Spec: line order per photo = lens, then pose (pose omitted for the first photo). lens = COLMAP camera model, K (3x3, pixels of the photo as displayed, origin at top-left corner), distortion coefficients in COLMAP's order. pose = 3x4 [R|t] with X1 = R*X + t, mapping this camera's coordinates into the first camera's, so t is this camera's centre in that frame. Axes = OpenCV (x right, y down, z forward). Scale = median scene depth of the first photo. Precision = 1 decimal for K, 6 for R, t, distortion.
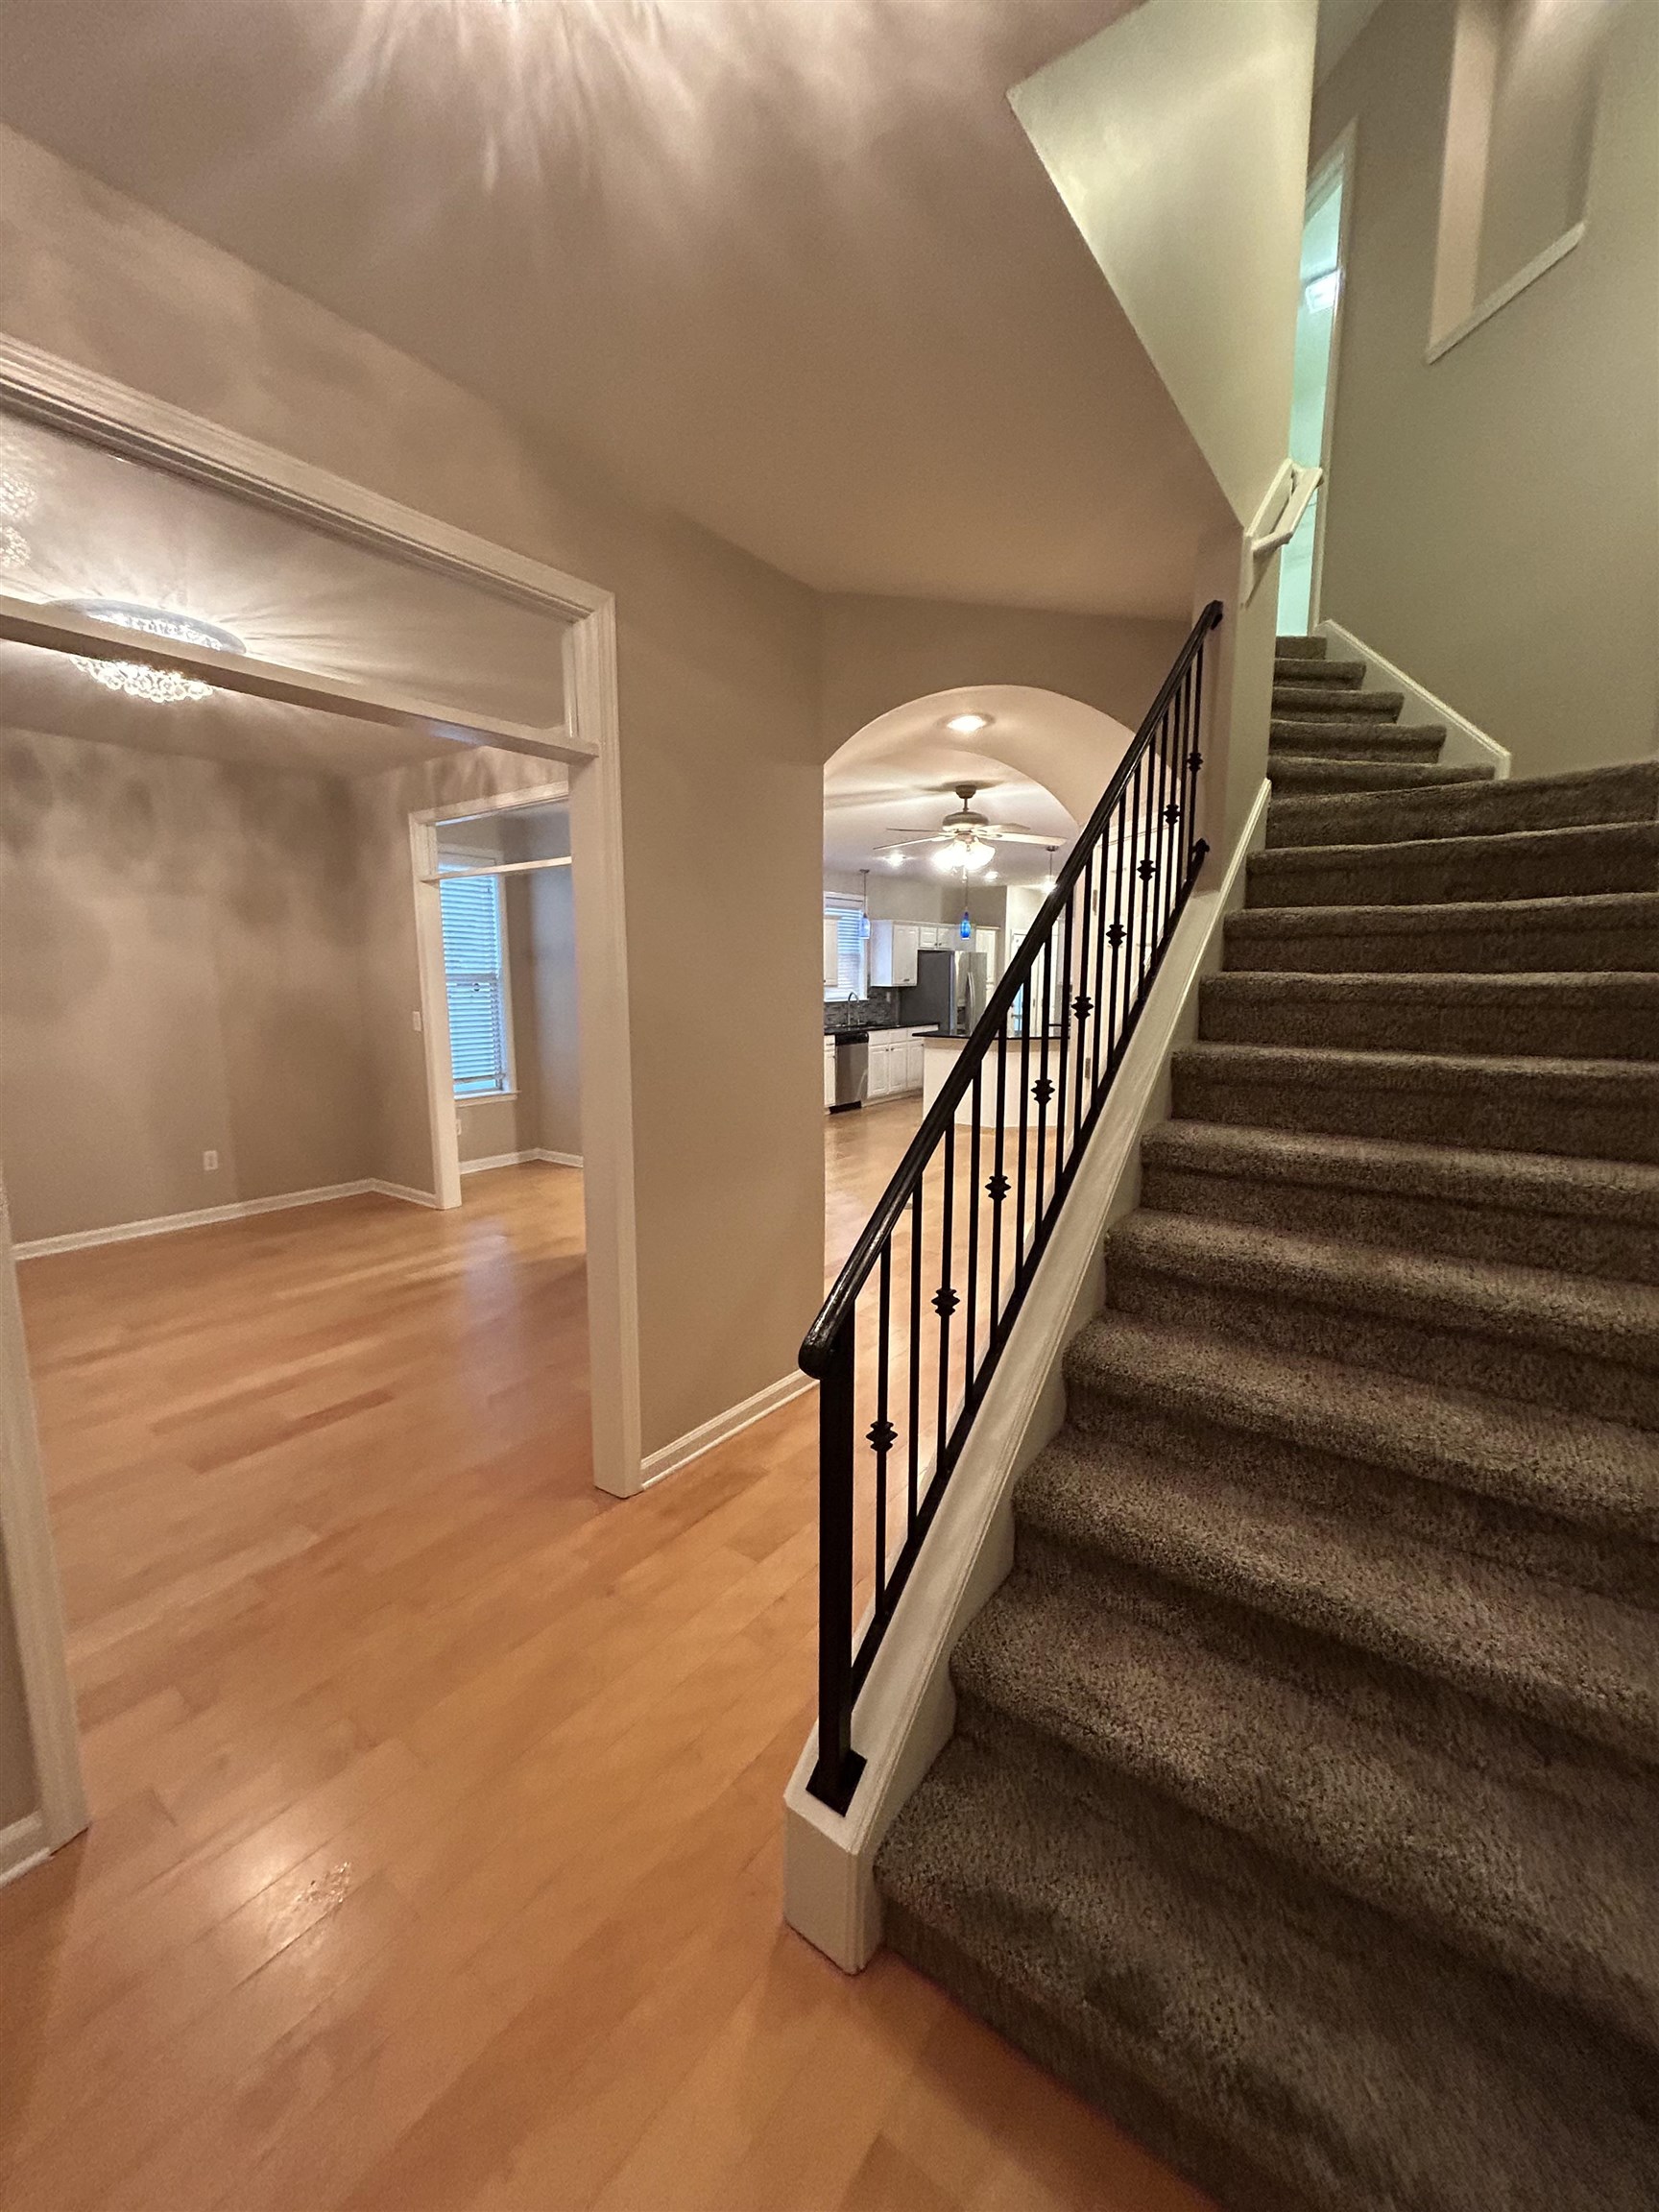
lens RADIAL K [[889.4, 0, 845.8], [0, 889.4, 1107.0], [0, 0, 1]] dist [0.000900, 0.001202]
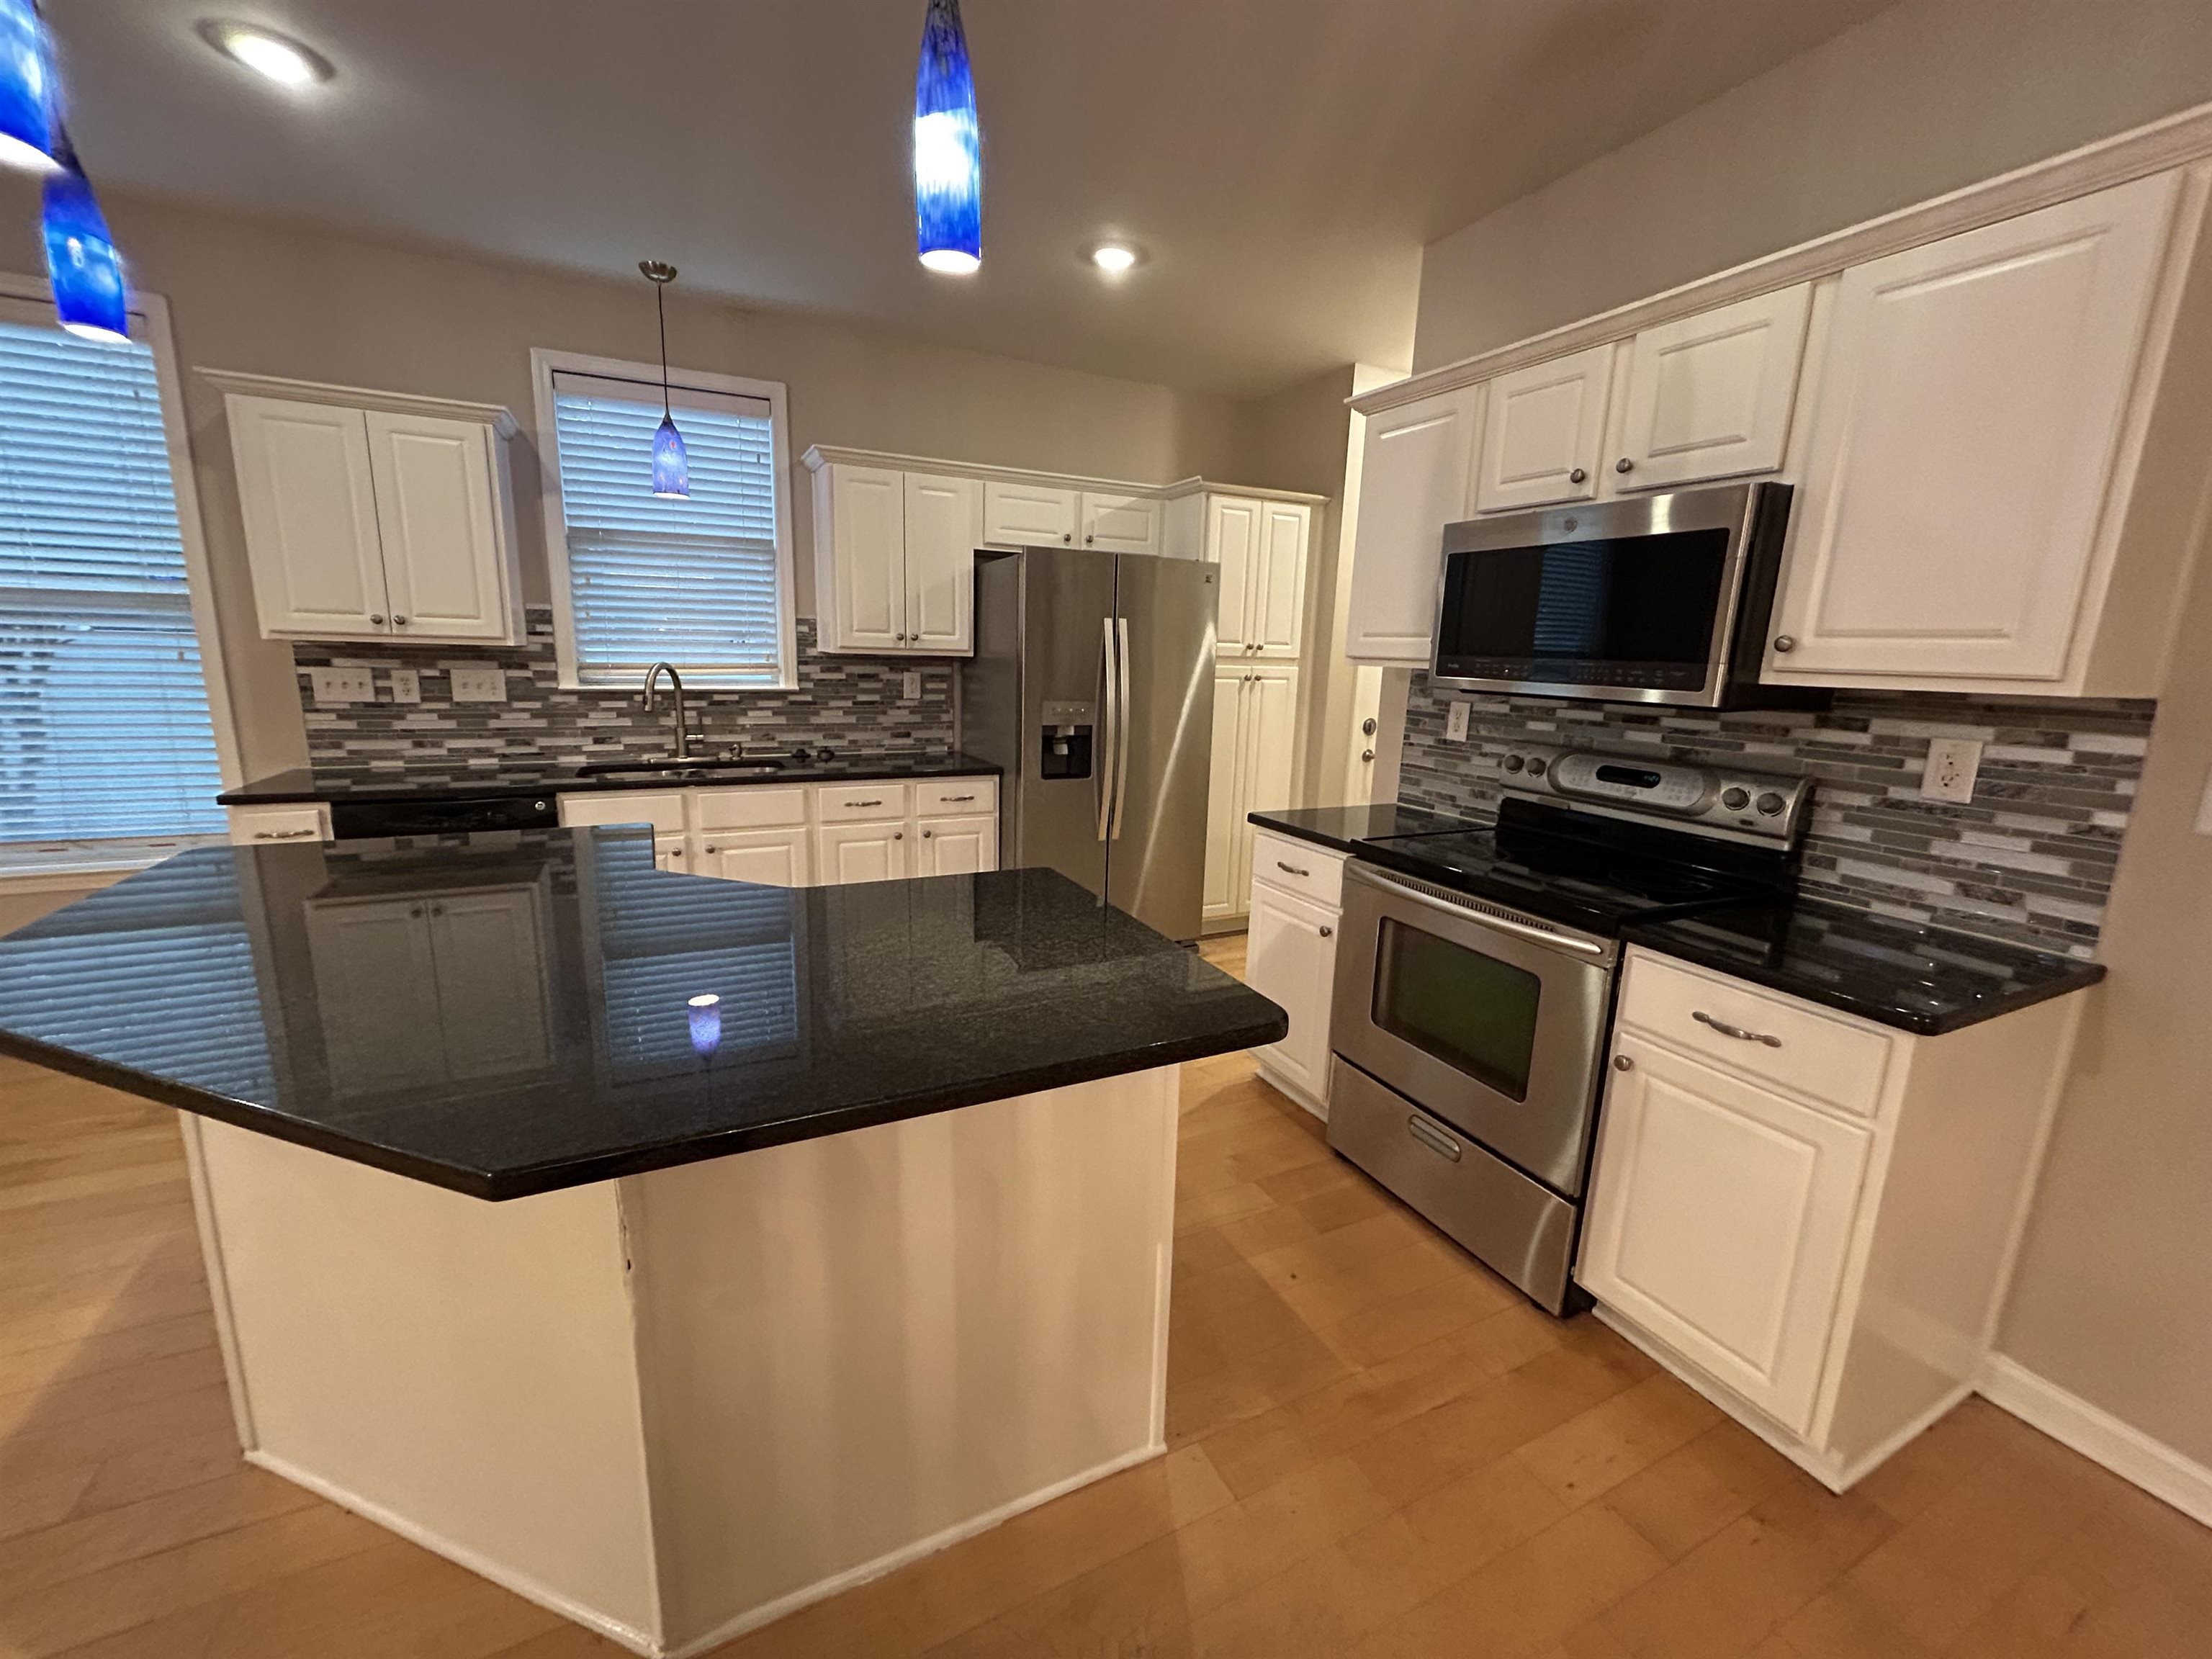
lens RADIAL K [[889.4, 0, 1100.6], [0, 889.4, 825.3], [0, 0, 1]] dist [0.000900, 0.001202]
pose [[0.876878, 0.113697, -0.467073, 0.307866], [-0.096370, 0.993480, 0.060914, -0.102132], [0.470954, -0.008402, 0.882118, 0.755180]]
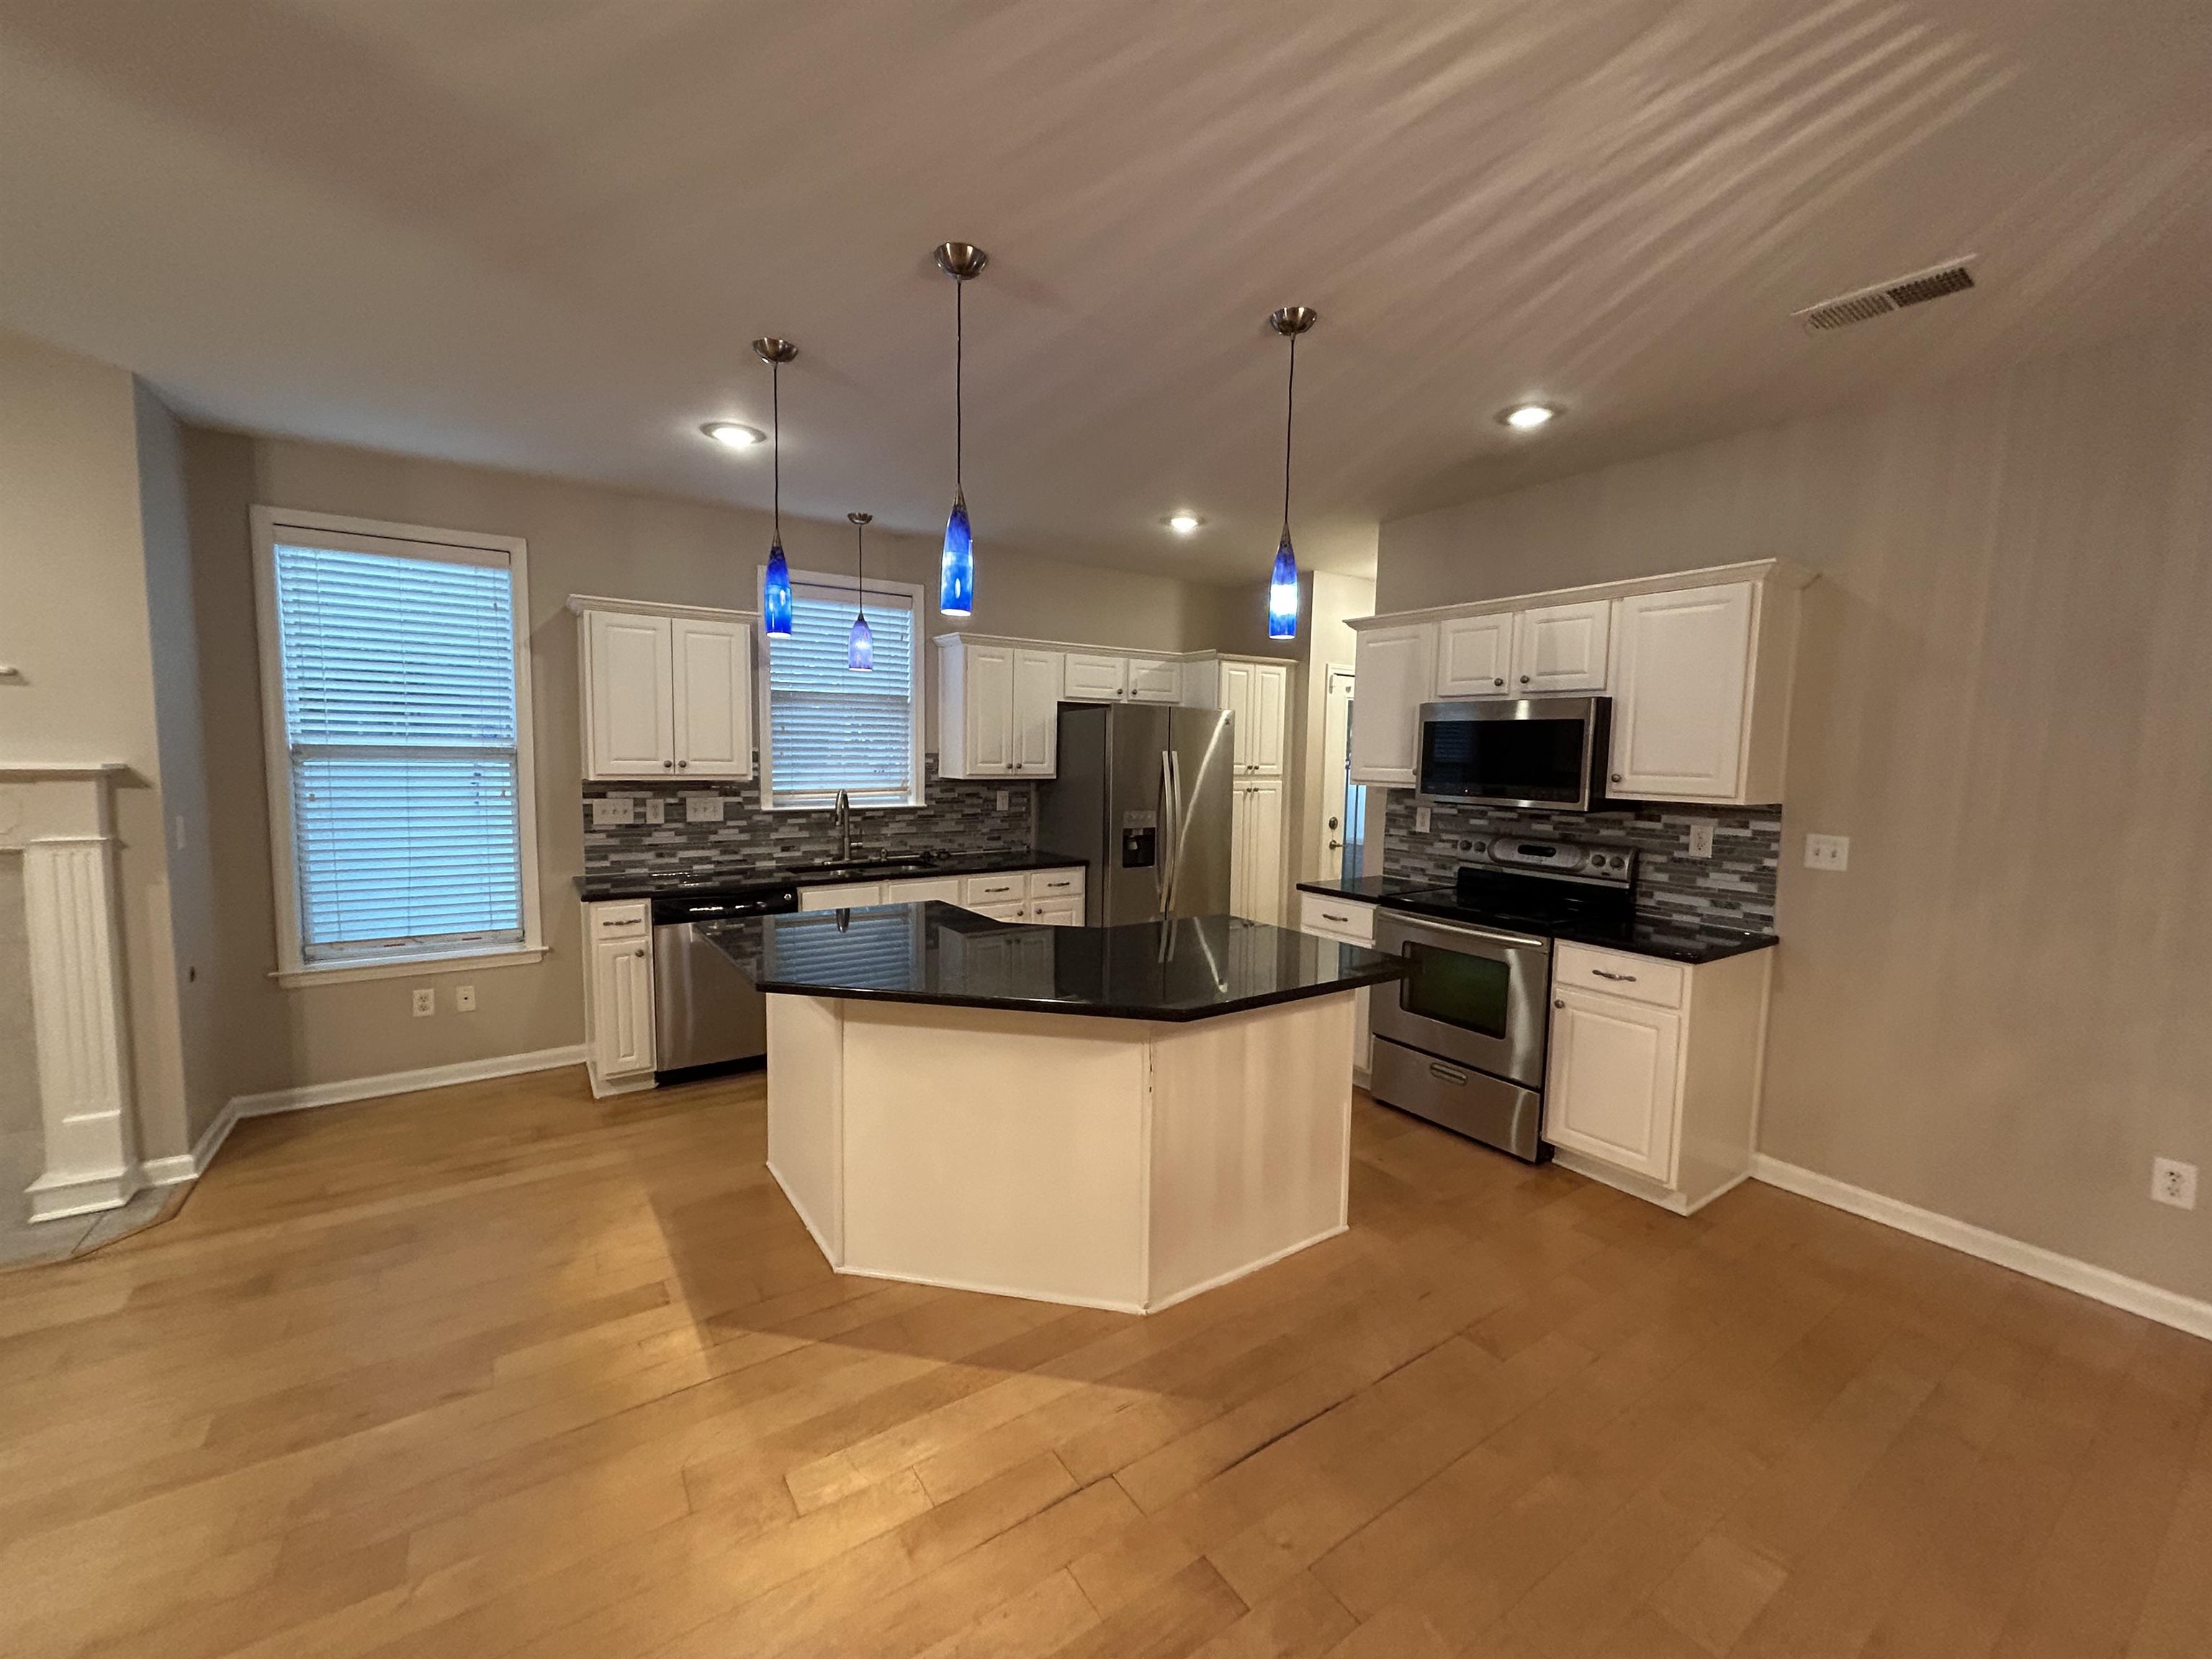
lens RADIAL K [[889.4, 0, 1103.7], [0, 889.4, 826.6], [0, 0, 1]] dist [0.000900, 0.001202]
pose [[0.935832, 0.039770, -0.350196, 0.280130], [-0.064444, 0.996171, -0.059084, -0.090345], [0.346505, 0.077860, 0.934811, 0.607793]]
